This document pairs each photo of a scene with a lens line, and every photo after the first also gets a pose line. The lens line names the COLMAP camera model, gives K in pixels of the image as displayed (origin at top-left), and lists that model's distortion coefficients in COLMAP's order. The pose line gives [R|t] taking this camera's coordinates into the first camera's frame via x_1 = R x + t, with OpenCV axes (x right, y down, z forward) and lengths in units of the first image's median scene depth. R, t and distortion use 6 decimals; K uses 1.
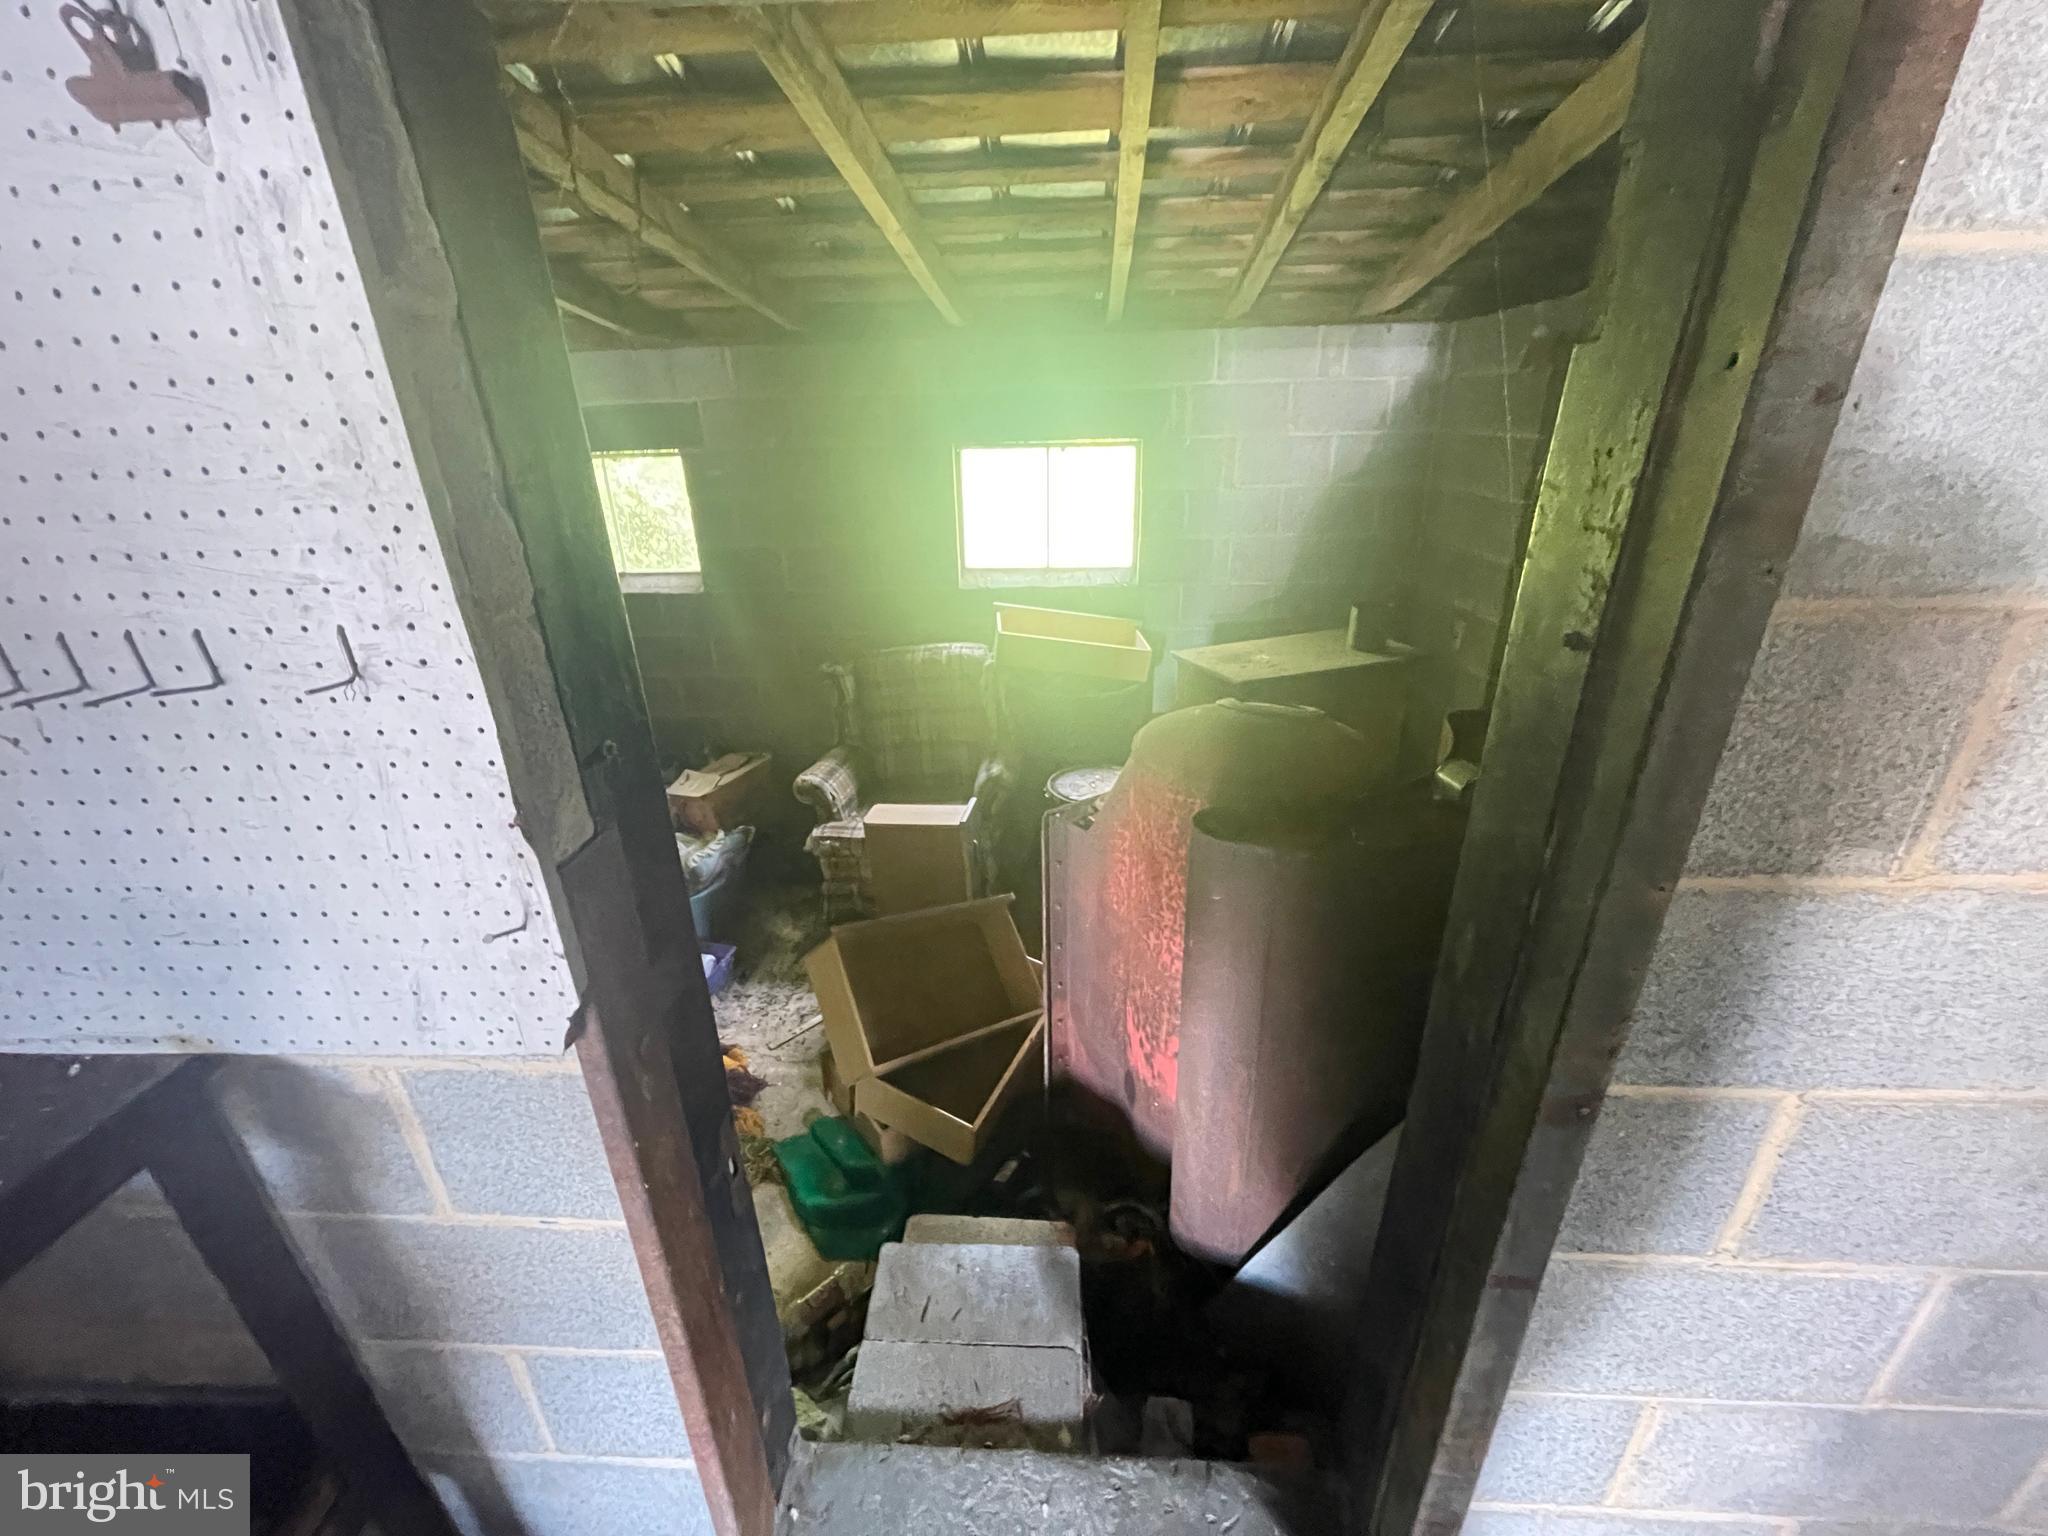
lens RADIAL K [[821.9, 0, 1038.4], [0, 821.9, 772.4], [0, 0, 1]] dist [0.002001, -0.000869]
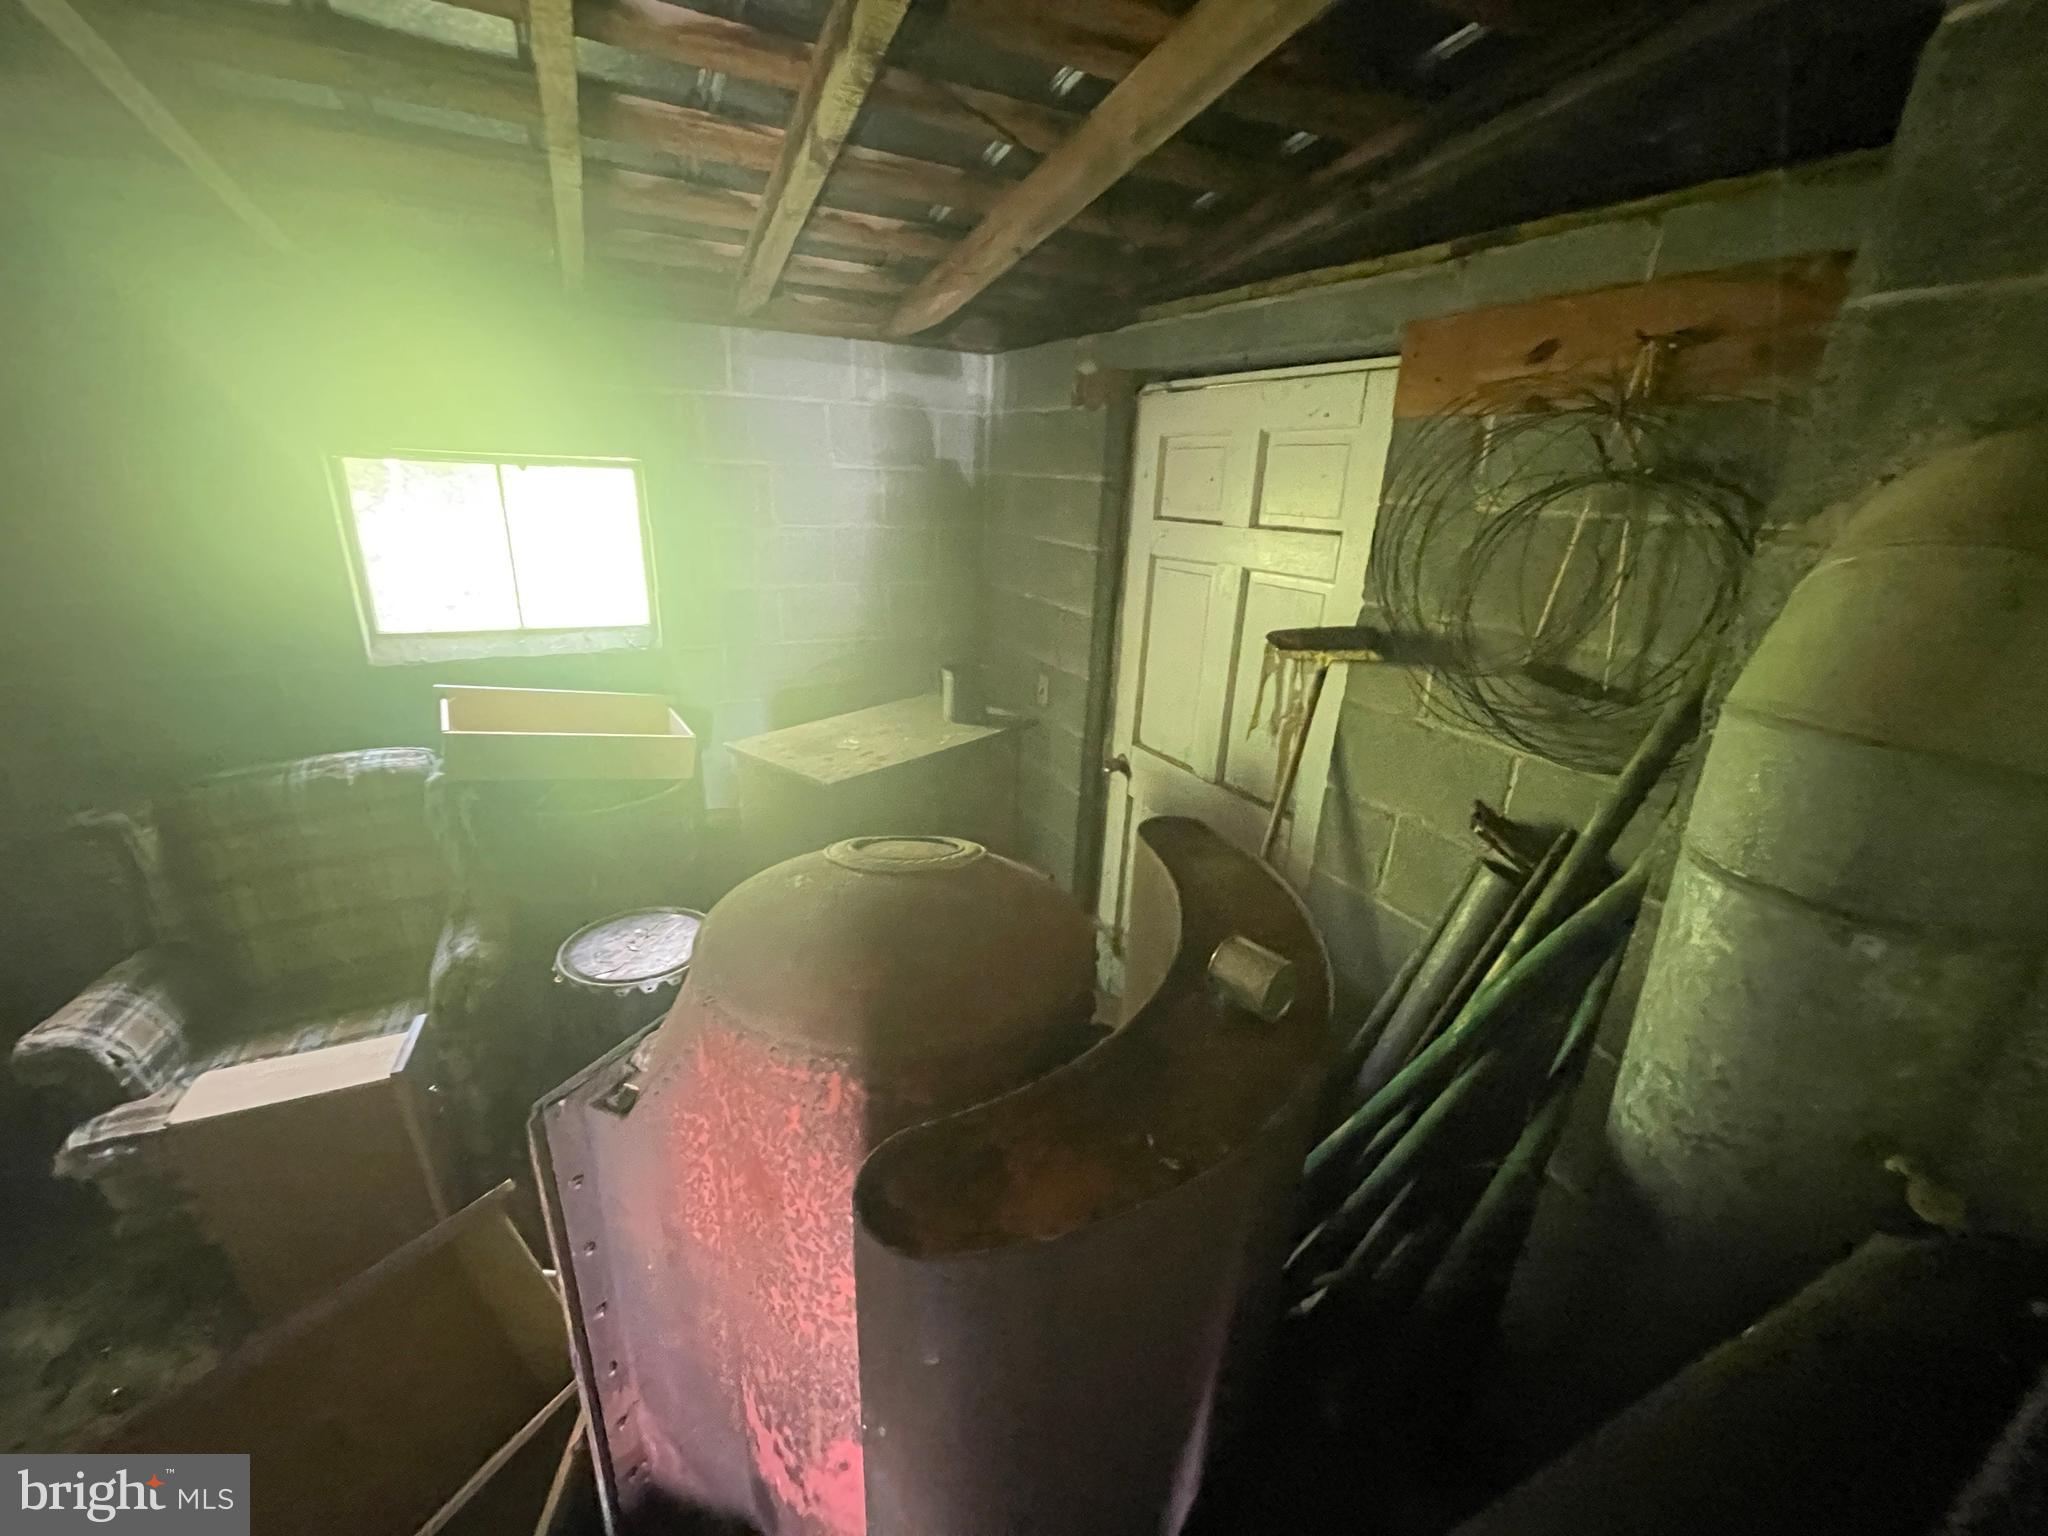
lens RADIAL K [[821.9, 0, 1027.5], [0, 821.9, 785.7], [0, 0, 1]] dist [0.002001, -0.000869]
pose [[0.863436, -0.123758, 0.489043, 0.032122], [0.141361, 0.989958, 0.000939, -0.072392], [-0.484248, 0.068321, 0.872259, 0.234212]]
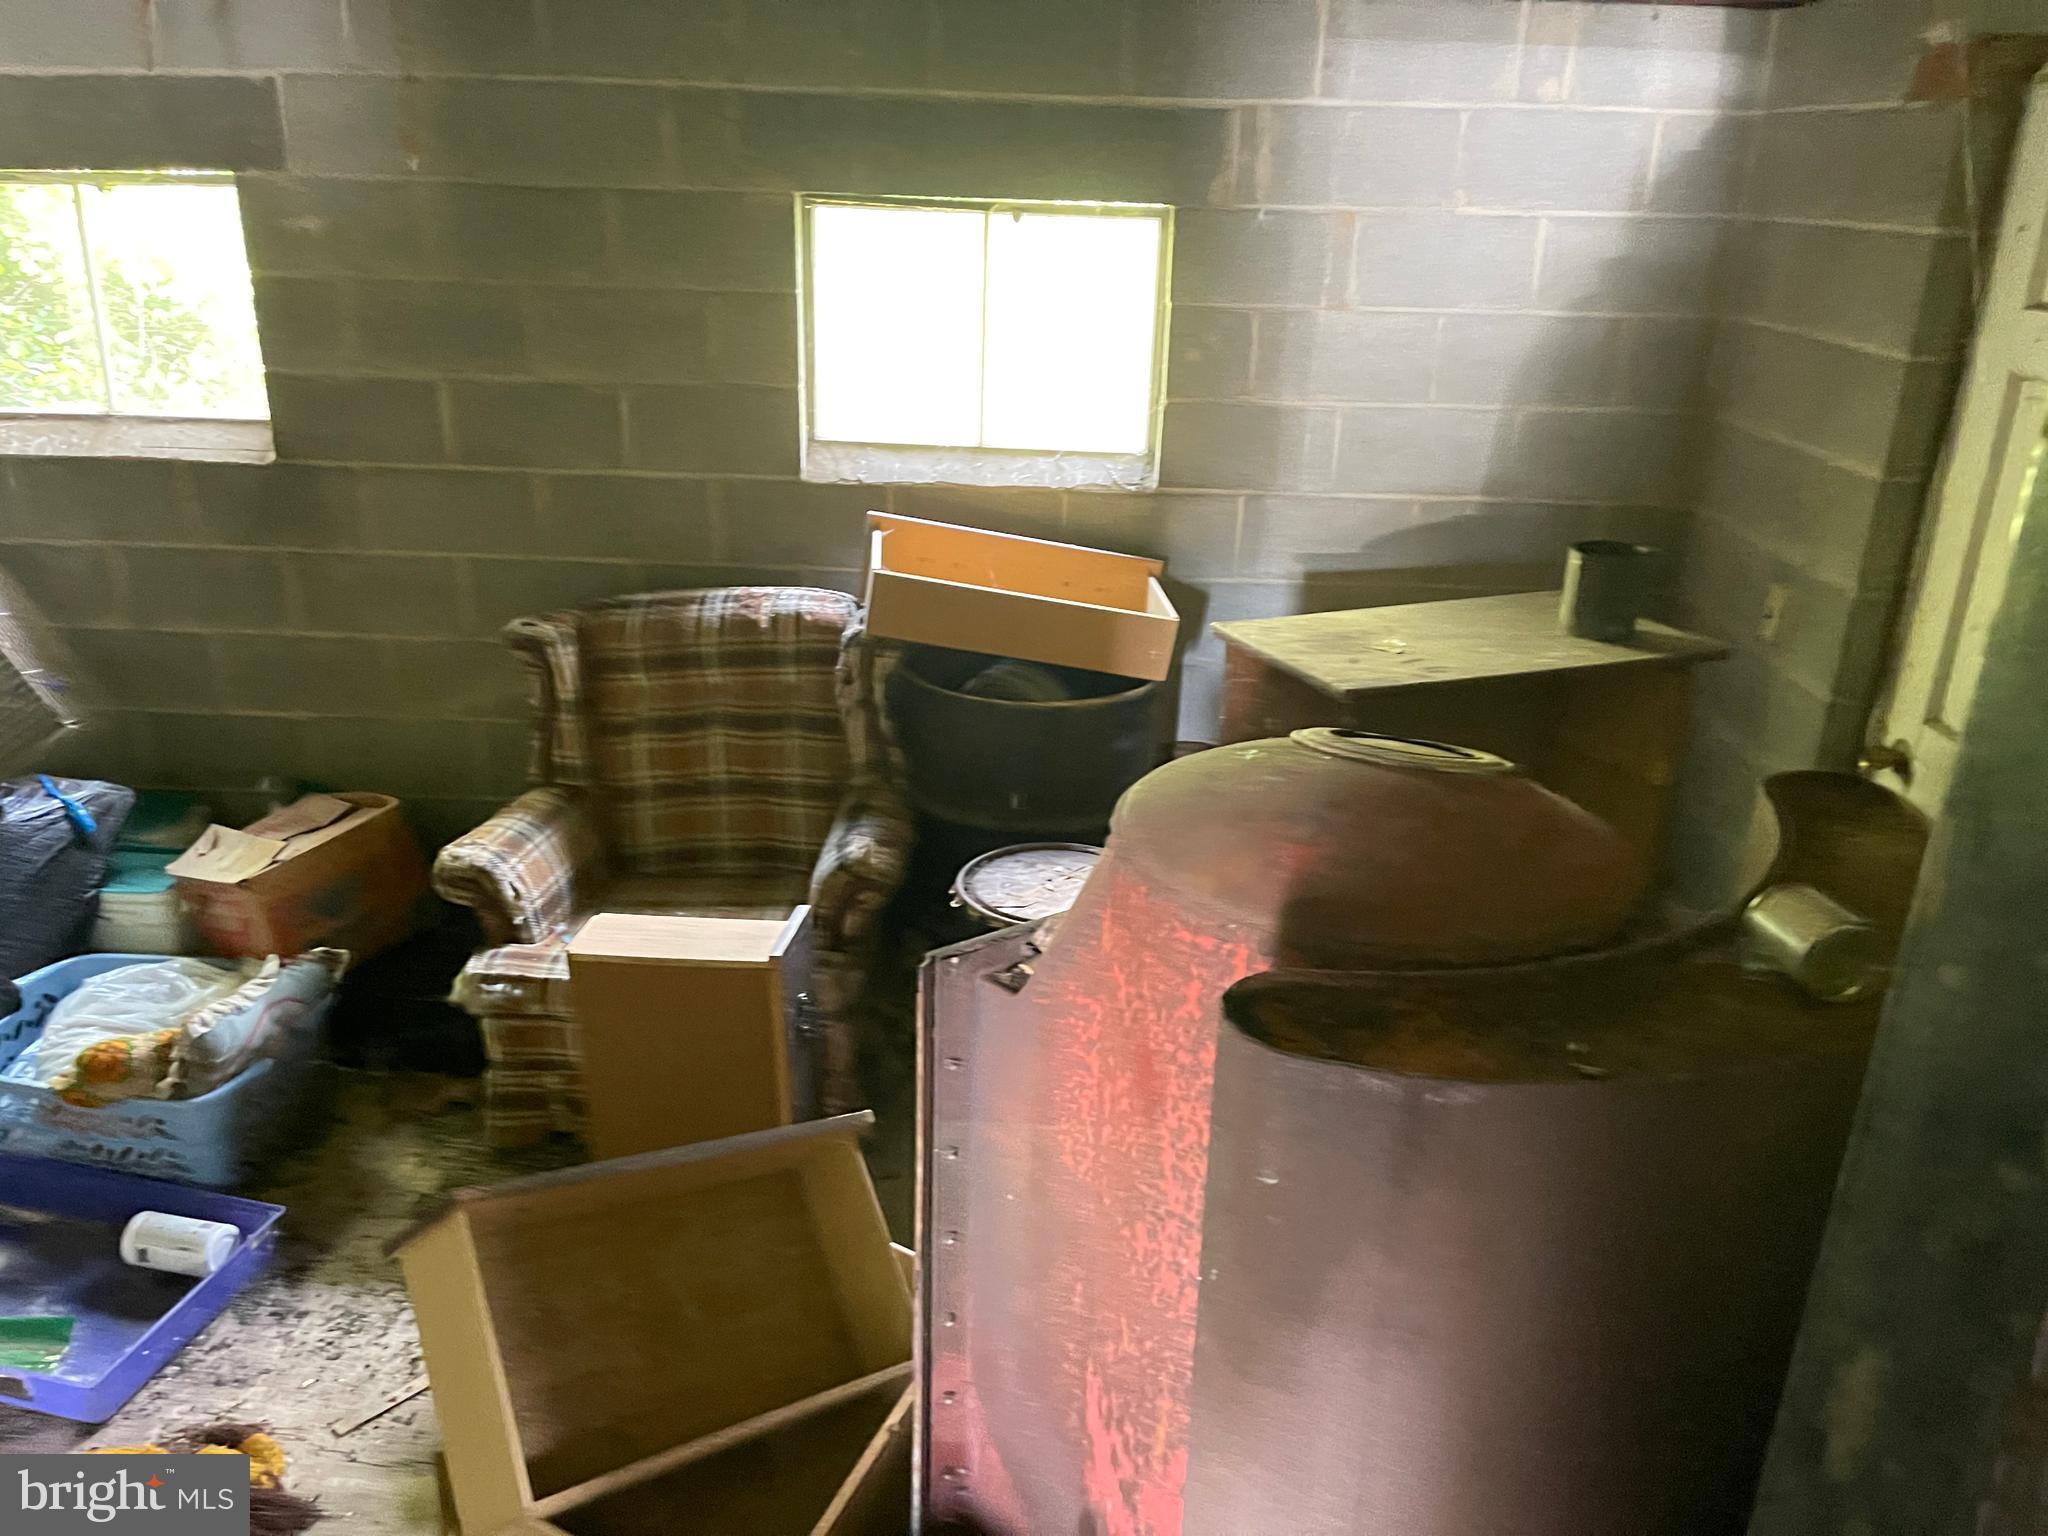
lens RADIAL K [[1542.8, 0, 1063.9], [0, 1542.8, 792.9], [0, 0, 1]] dist [0.073208, -0.107570]
pose [[0.997838, 0.033755, 0.056382, 0.021425], [-0.032084, 0.999026, -0.030291, -0.012879], [-0.057349, 0.028417, 0.997950, 0.068109]]
